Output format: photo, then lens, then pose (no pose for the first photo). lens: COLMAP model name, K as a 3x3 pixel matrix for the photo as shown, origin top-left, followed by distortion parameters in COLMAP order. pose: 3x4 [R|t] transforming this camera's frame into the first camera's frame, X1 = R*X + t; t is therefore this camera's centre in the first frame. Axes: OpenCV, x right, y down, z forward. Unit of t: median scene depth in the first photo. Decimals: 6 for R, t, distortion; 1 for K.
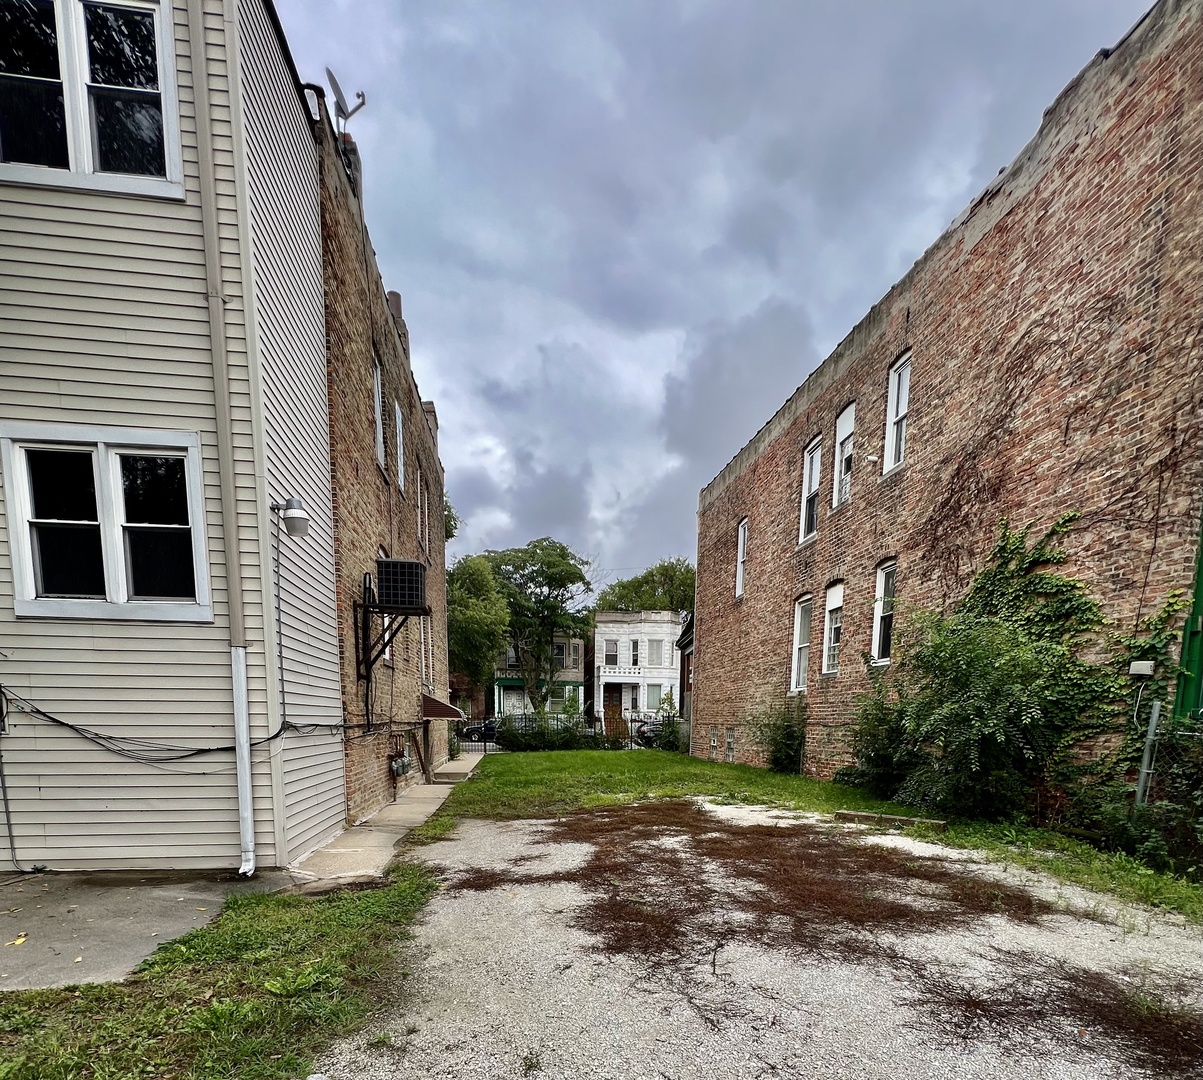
lens RADIAL K [[584.1, 0, 601.5], [0, 584.1, 540.0], [0, 0, 1]] dist [-0.000633, -0.000387]
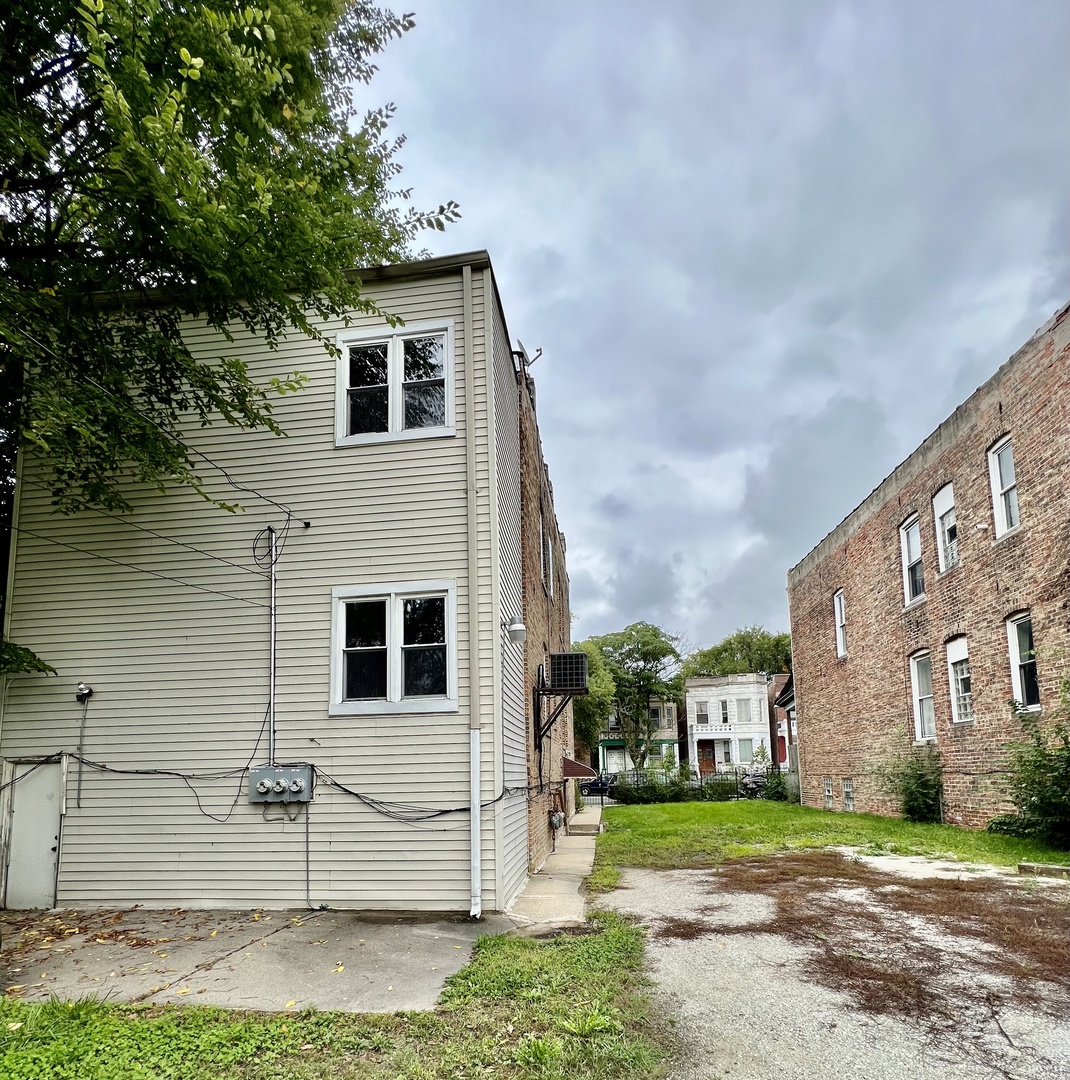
lens RADIAL K [[448.5, 0, 535.0], [0, 448.5, 540.0], [0, 0, 1]] dist [-0.001000, -0.000129]
pose [[0.967344, -0.144877, -0.207983, -0.173629], [0.104770, 0.975713, -0.192372, -0.028286], [0.230802, 0.164300, 0.959029, -0.044149]]
